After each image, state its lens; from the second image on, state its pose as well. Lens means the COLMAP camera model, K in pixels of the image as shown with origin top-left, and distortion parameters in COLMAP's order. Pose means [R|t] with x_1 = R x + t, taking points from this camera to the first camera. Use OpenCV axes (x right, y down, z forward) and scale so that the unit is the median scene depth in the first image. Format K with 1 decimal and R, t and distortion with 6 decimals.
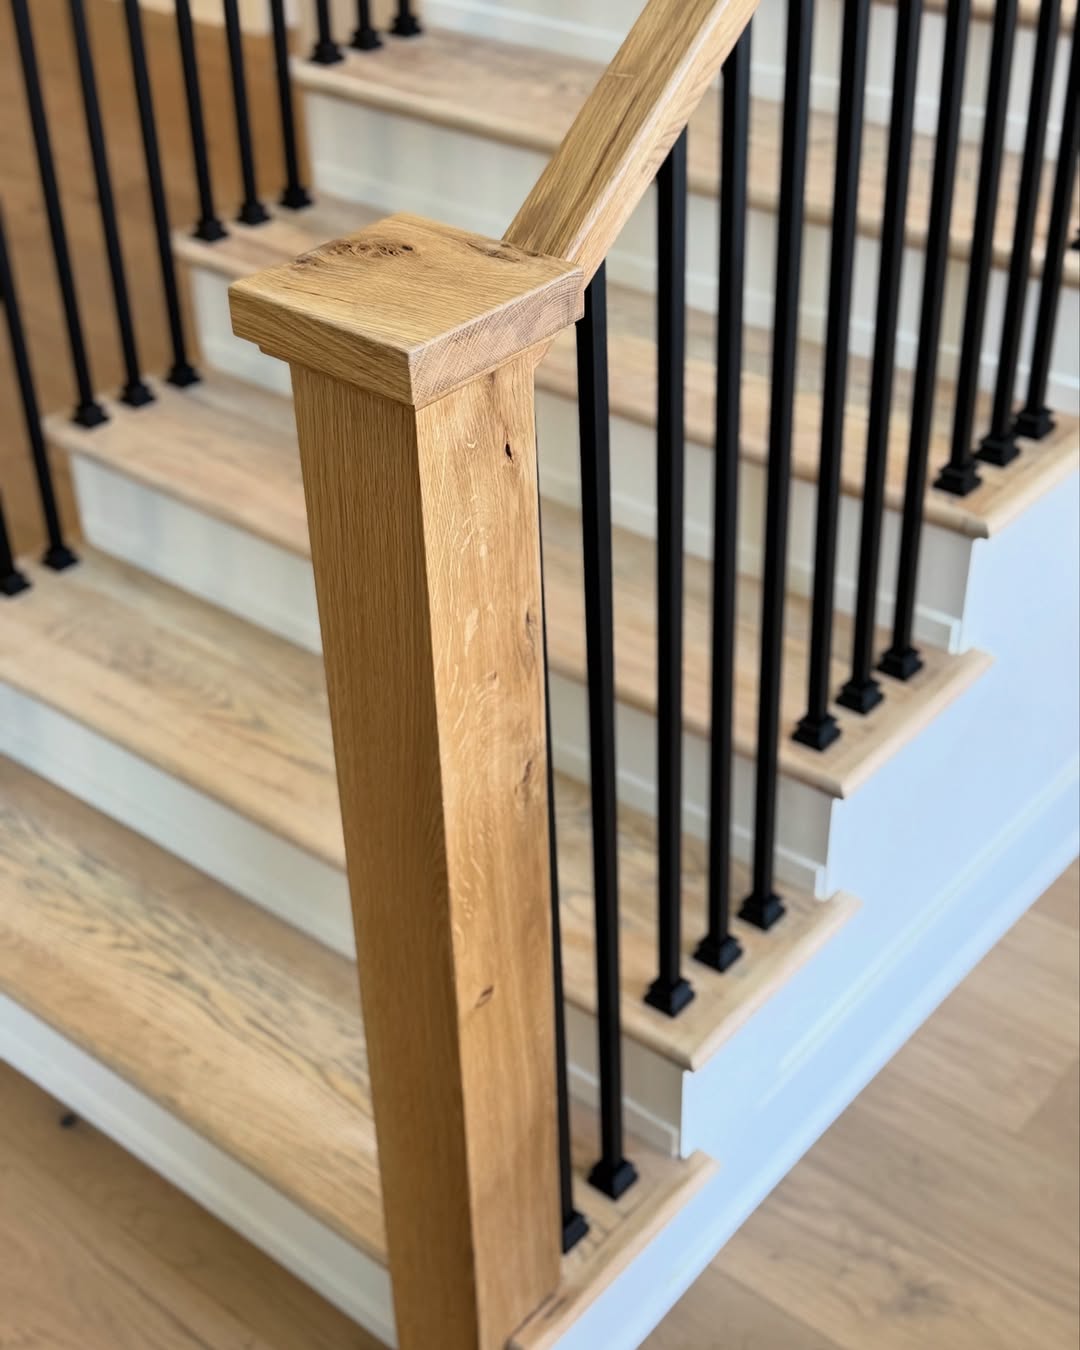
lens RADIAL K [[1838.3, 0, 540.0], [0, 1838.3, 675.0], [0, 0, 1]] dist [0.100805, -0.012312]
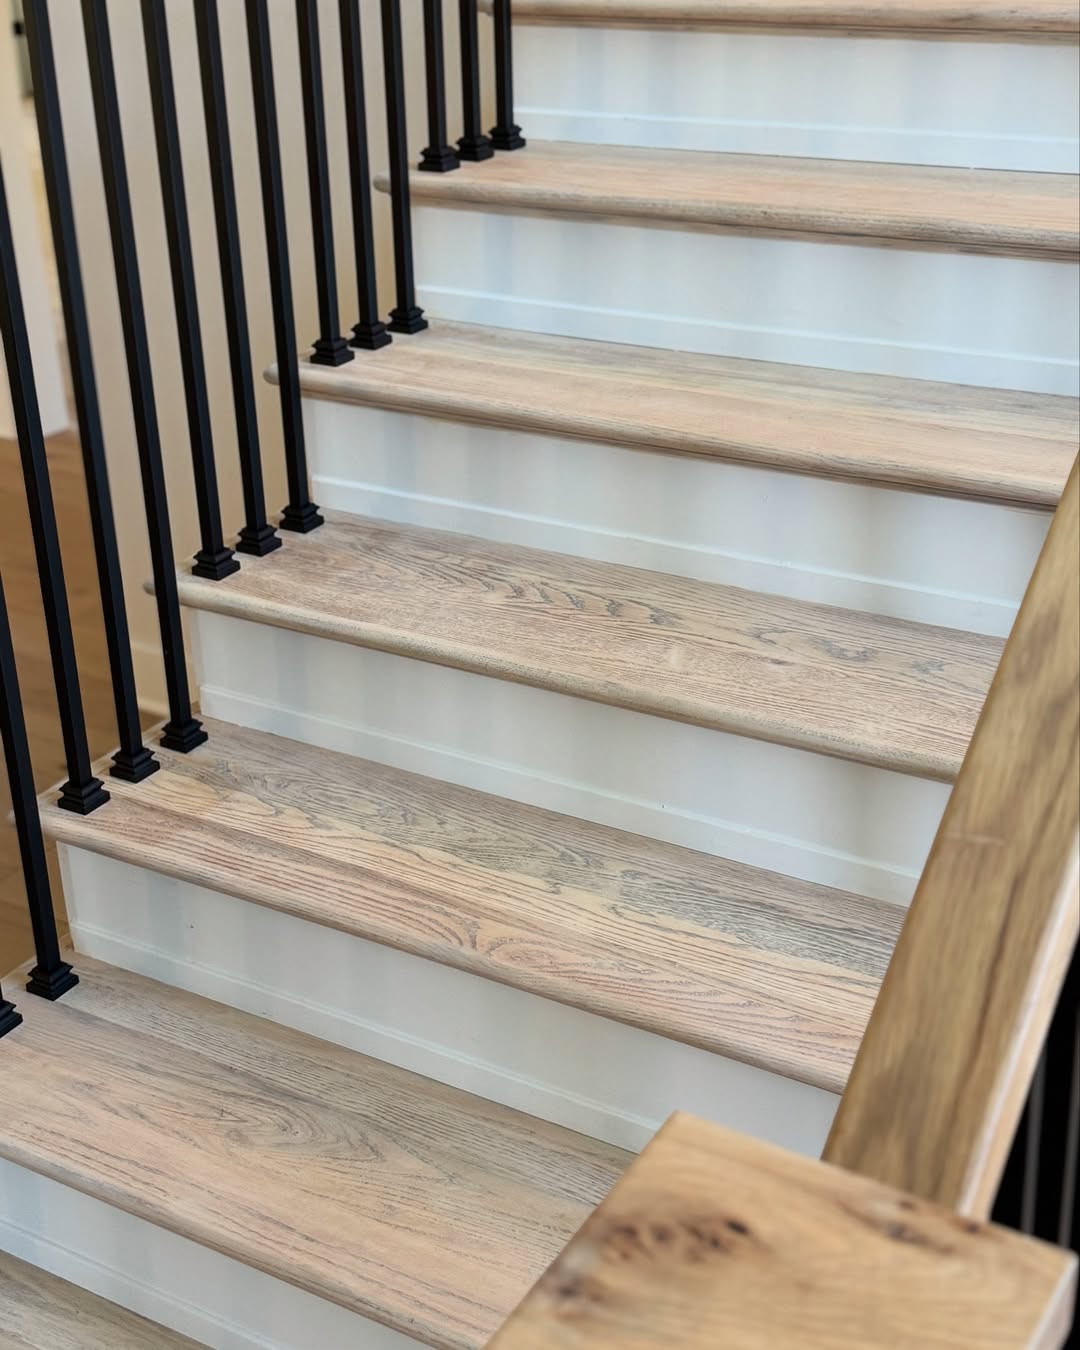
lens RADIAL K [[1838.3, 0, 540.0], [0, 1838.3, 675.0], [0, 0, 1]] dist [0.100805, -0.012312]
pose [[0.986815, -0.074501, 0.143690, -0.098568], [0.096491, 0.983548, -0.152719, -0.155541], [-0.129948, 0.164570, 0.977768, 0.209532]]
